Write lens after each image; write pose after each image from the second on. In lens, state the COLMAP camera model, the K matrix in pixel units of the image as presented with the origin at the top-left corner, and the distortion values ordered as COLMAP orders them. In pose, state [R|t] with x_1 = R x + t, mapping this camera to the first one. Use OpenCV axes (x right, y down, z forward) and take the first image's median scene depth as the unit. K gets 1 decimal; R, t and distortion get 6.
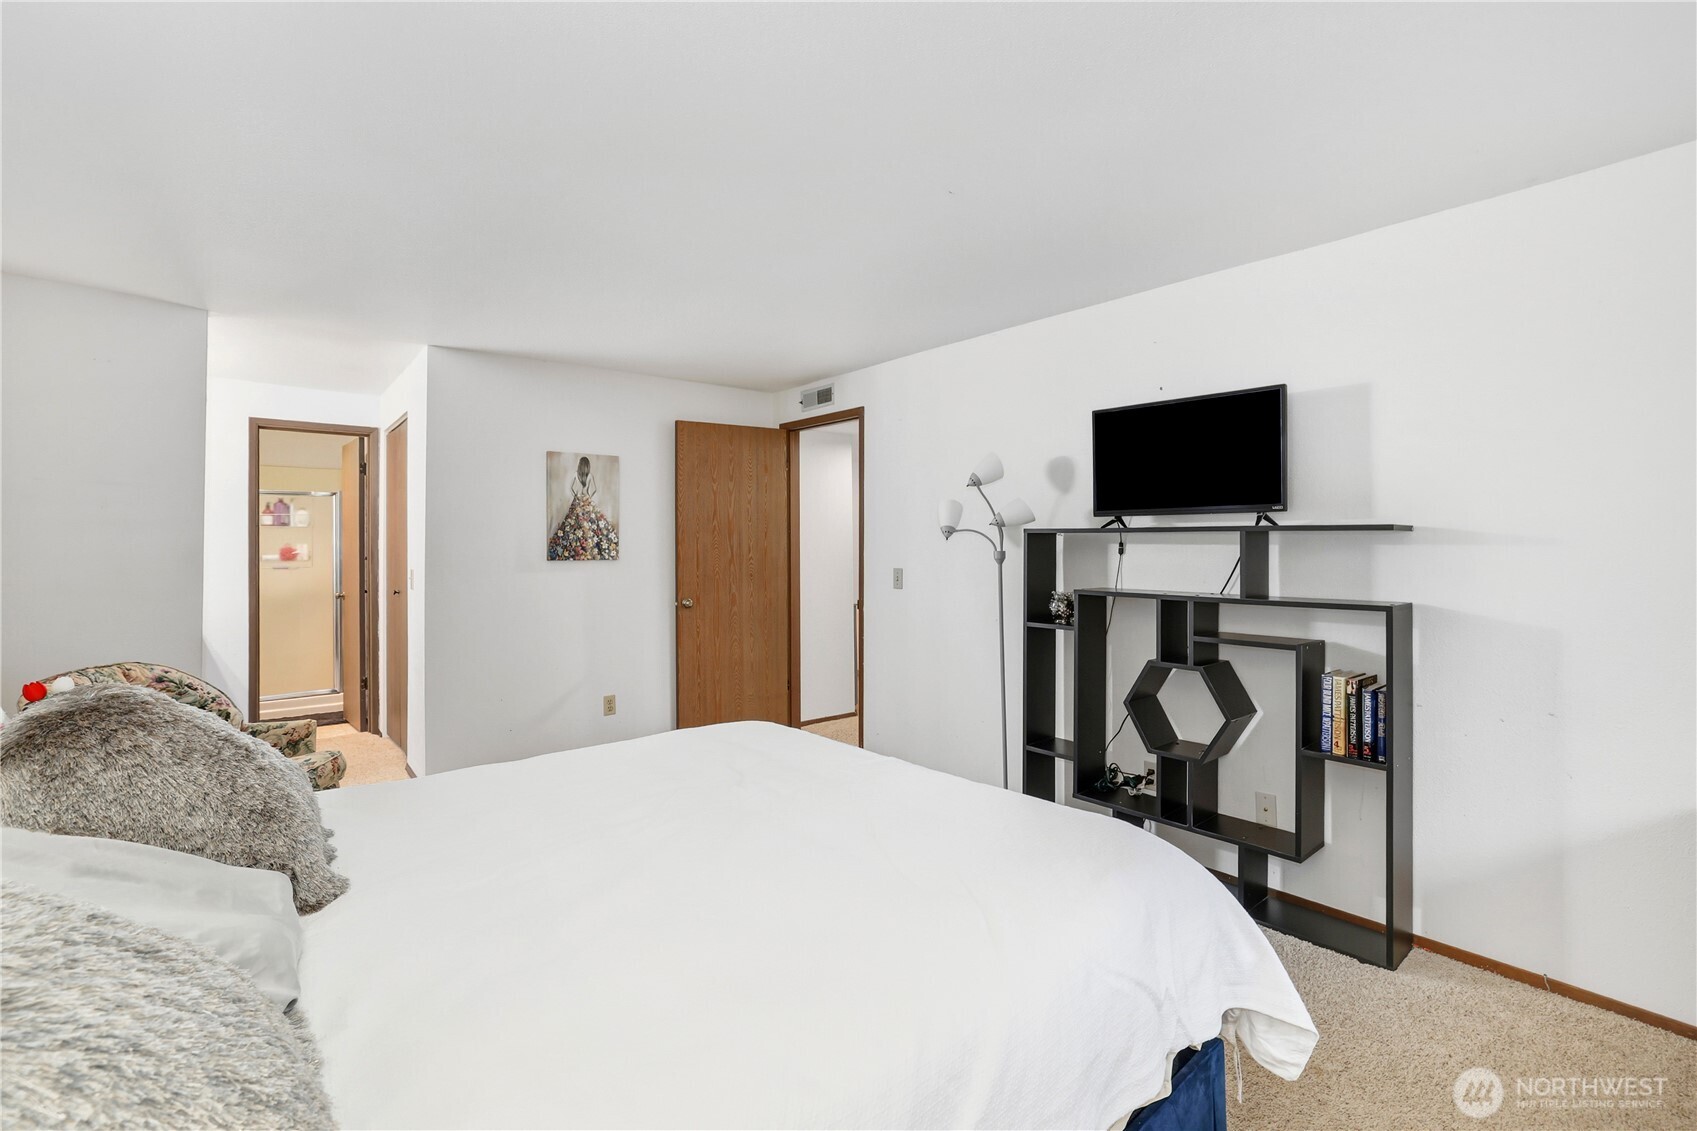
lens RADIAL K [[735.5, 0, 845.9], [0, 735.5, 550.1], [0, 0, 1]] dist [0.000742, 0.000046]
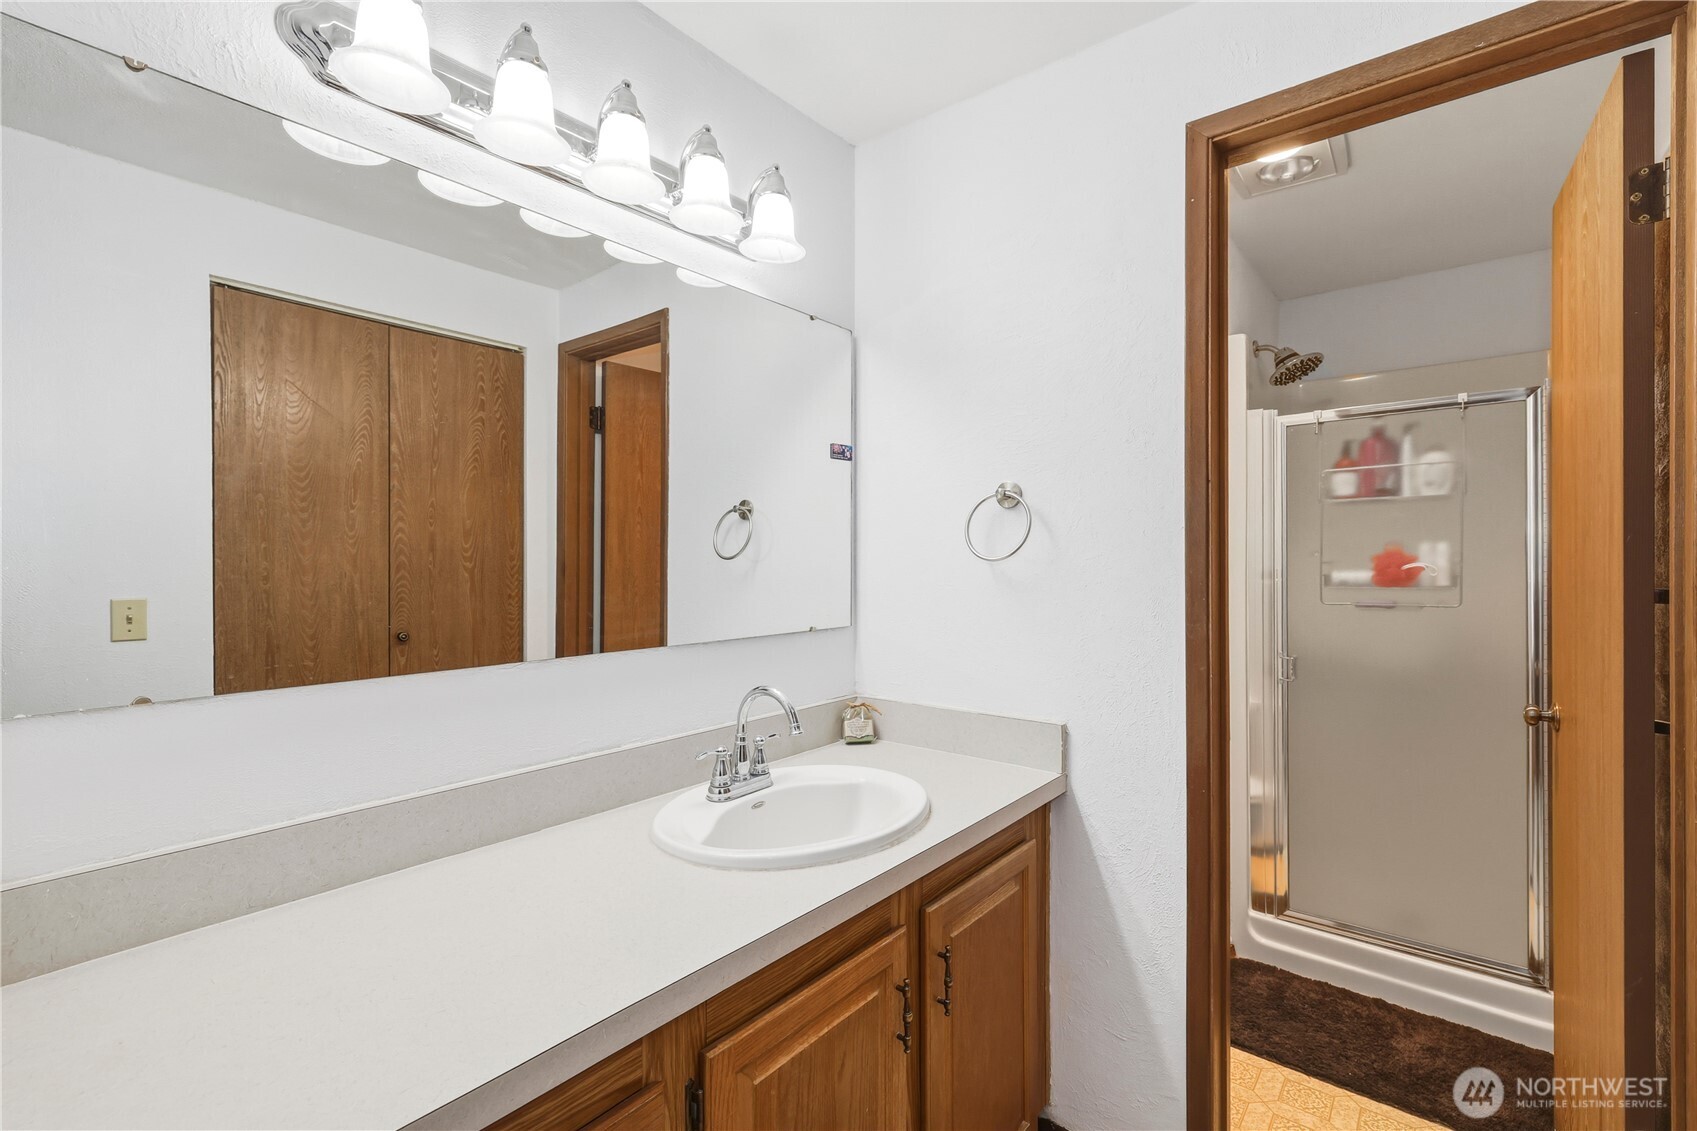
lens RADIAL K [[735.5, 0, 843.5], [0, 735.5, 559.4], [0, 0, 1]] dist [0.000742, 0.000046]
pose [[0.169420, 0.005516, -0.985528, -0.432600], [-0.004448, 0.999978, 0.004832, -0.000841], [0.985534, 0.003565, 0.169441, 0.656076]]
